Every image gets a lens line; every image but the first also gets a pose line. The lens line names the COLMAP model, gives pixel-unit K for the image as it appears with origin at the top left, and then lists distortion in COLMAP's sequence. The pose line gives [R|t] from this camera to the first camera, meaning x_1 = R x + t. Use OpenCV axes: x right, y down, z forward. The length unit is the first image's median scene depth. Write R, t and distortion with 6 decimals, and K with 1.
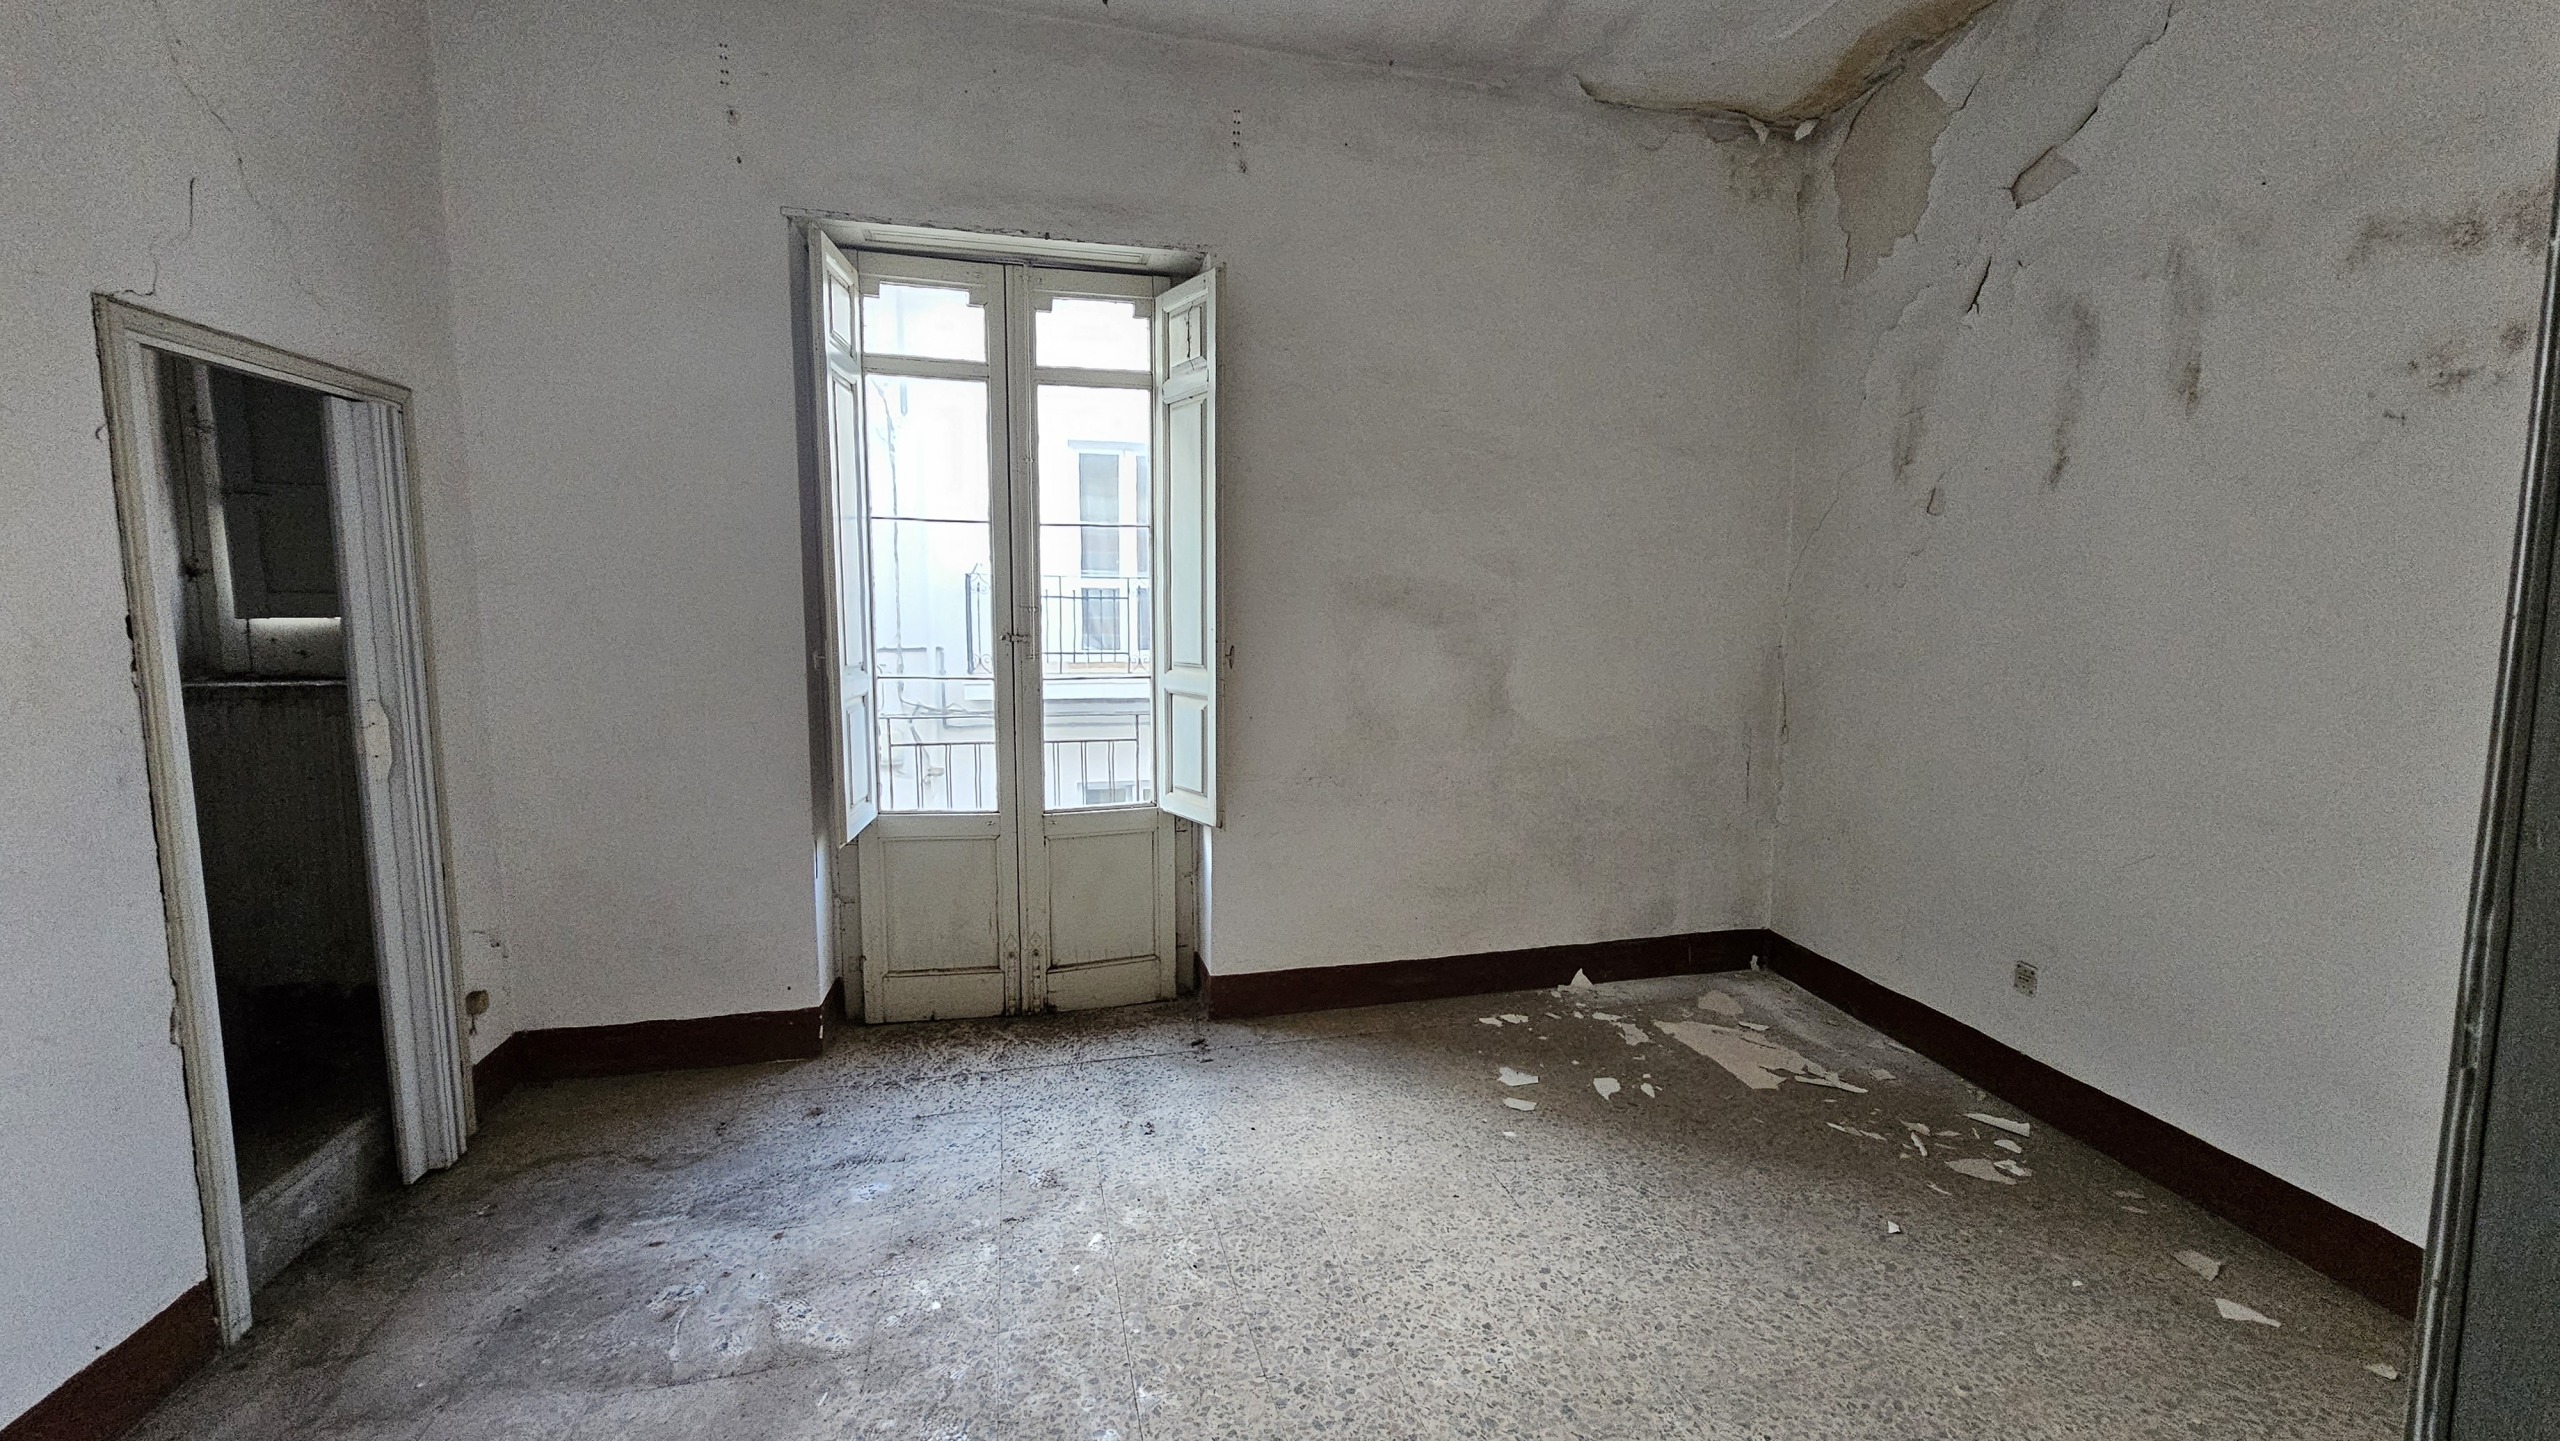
lens RADIAL K [[1062.0, 0, 1280.0], [0, 1062.0, 720.5], [0, 0, 1]] dist [-0.020976, 0.006591]
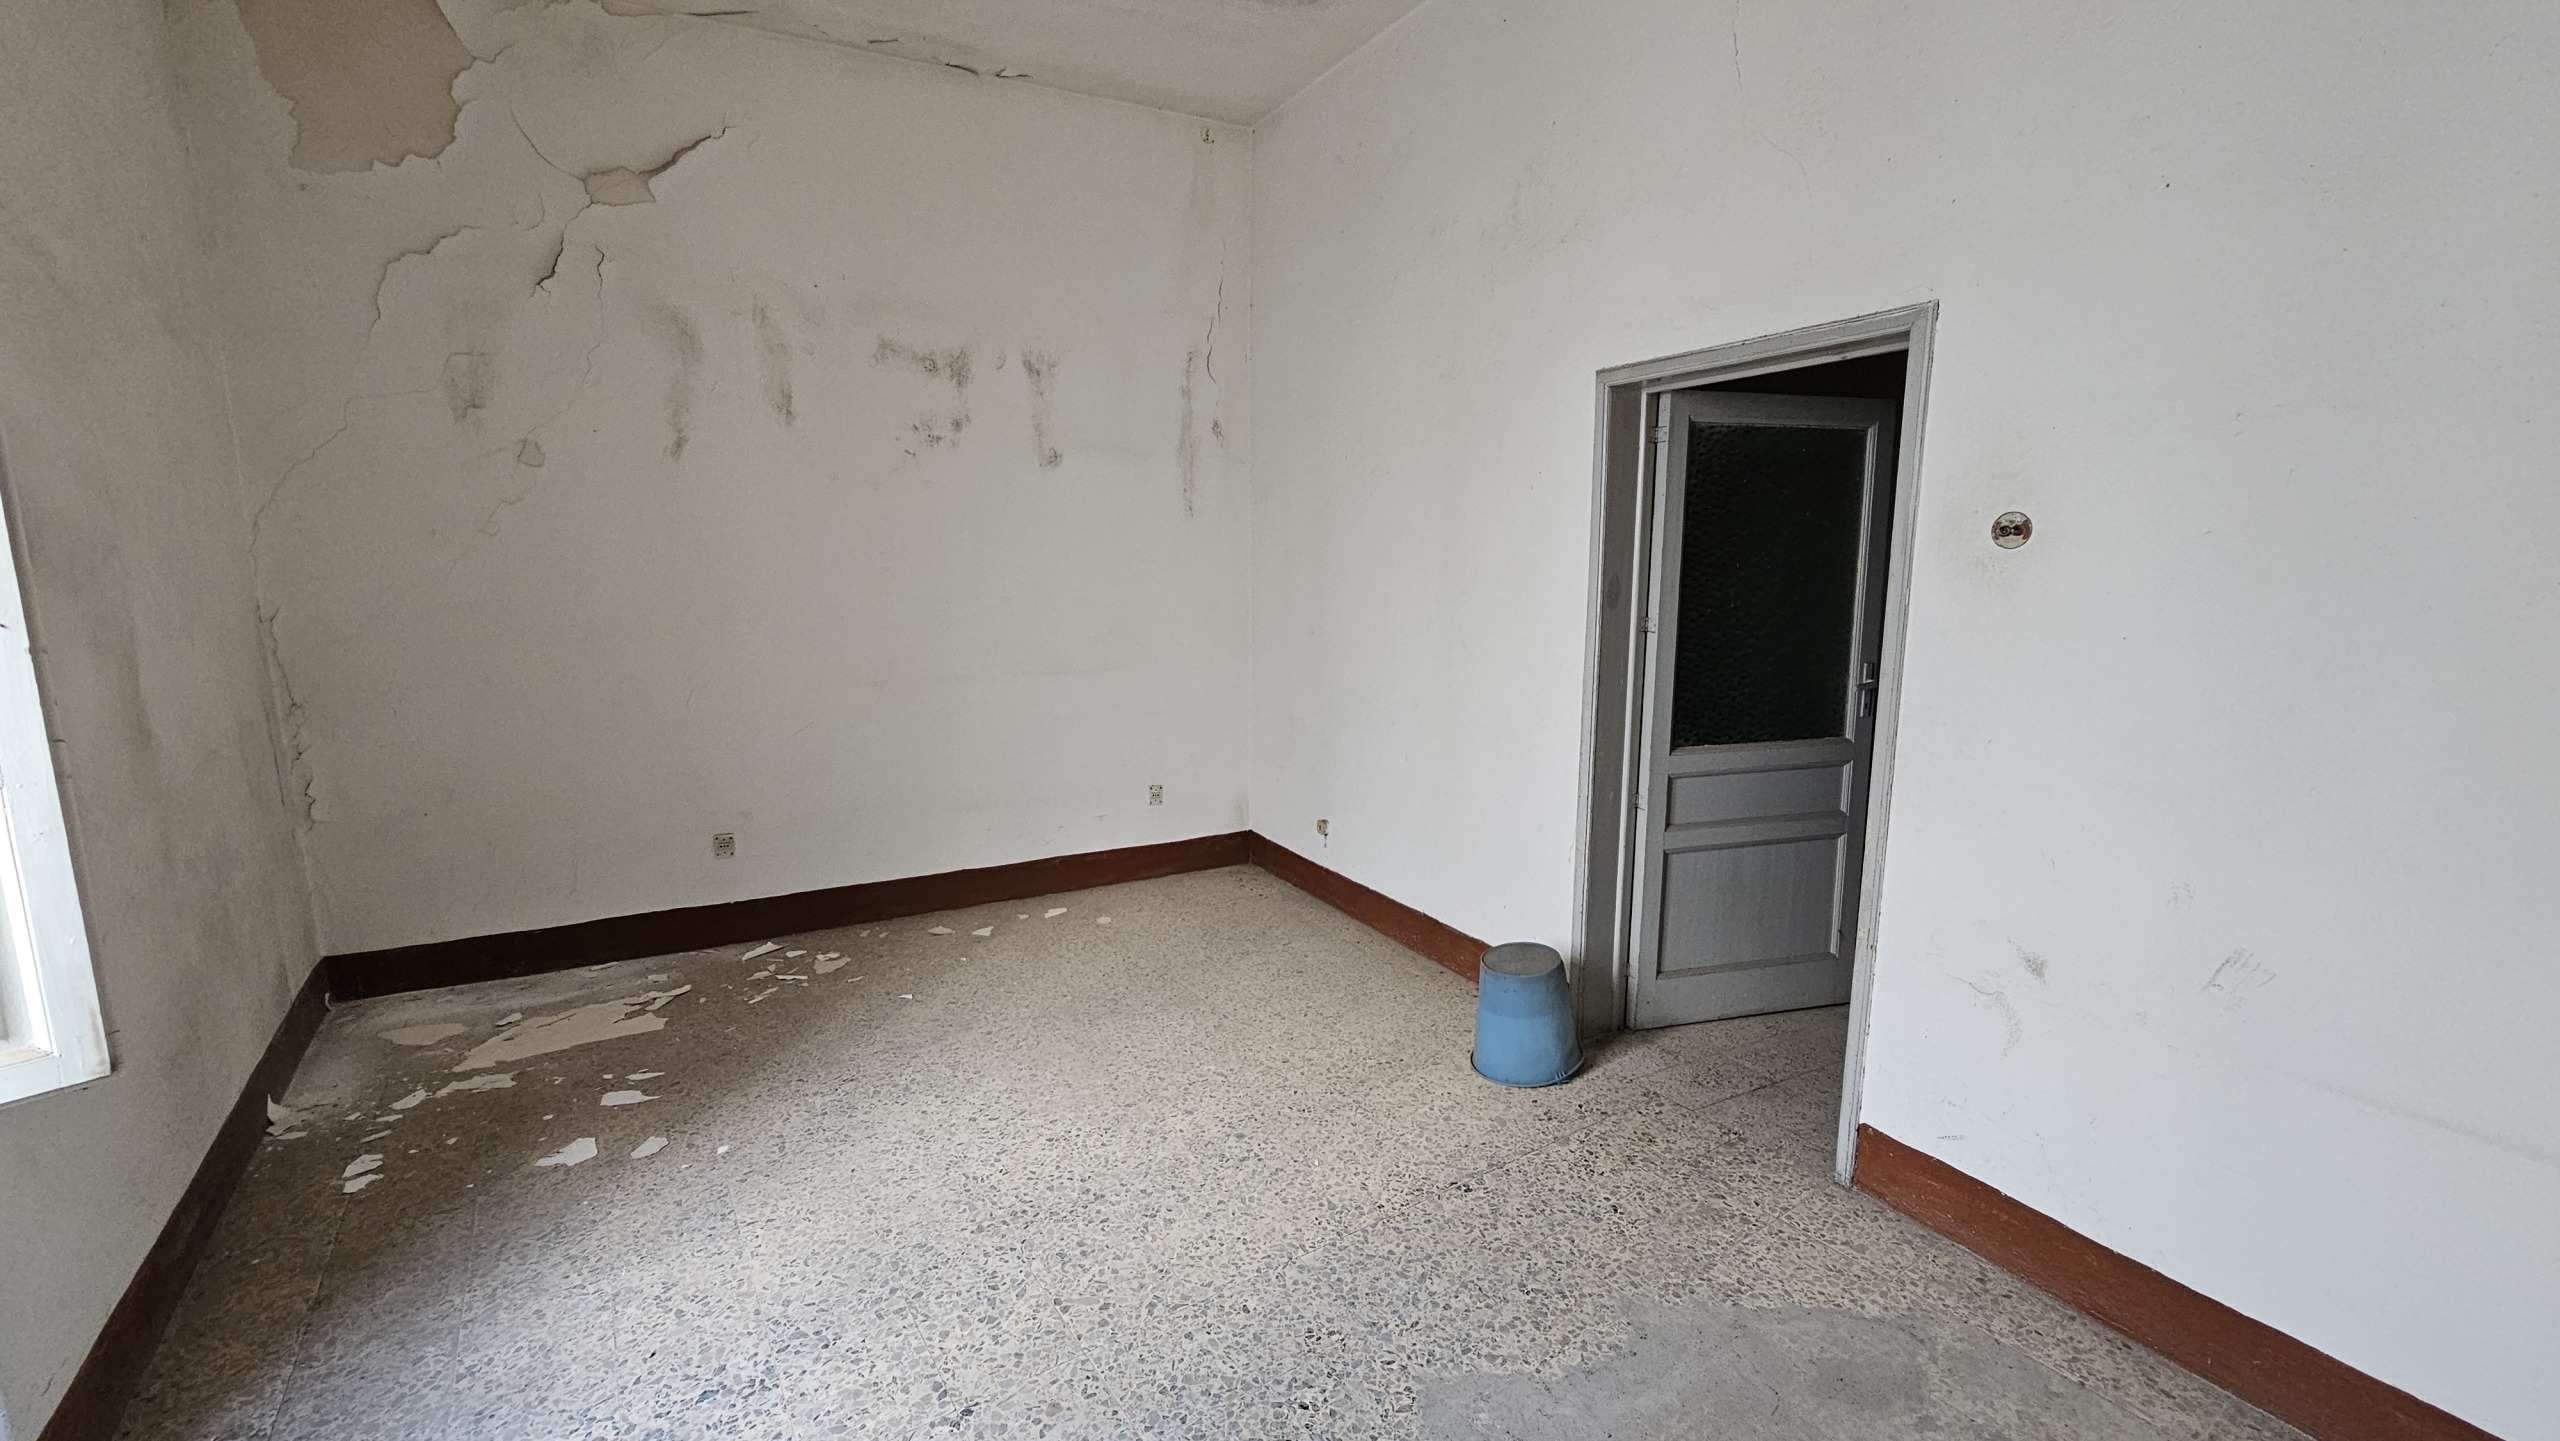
lens RADIAL K [[1020.2, 0, 1280.0], [0, 1020.2, 720.5], [0, 0, 1]] dist [-0.000749, -0.000029]
pose [[-0.335954, -0.158807, 0.928394, -0.637043], [0.094957, 0.974951, 0.201132, -0.088581], [-0.937079, 0.155728, -0.312459, 0.704717]]
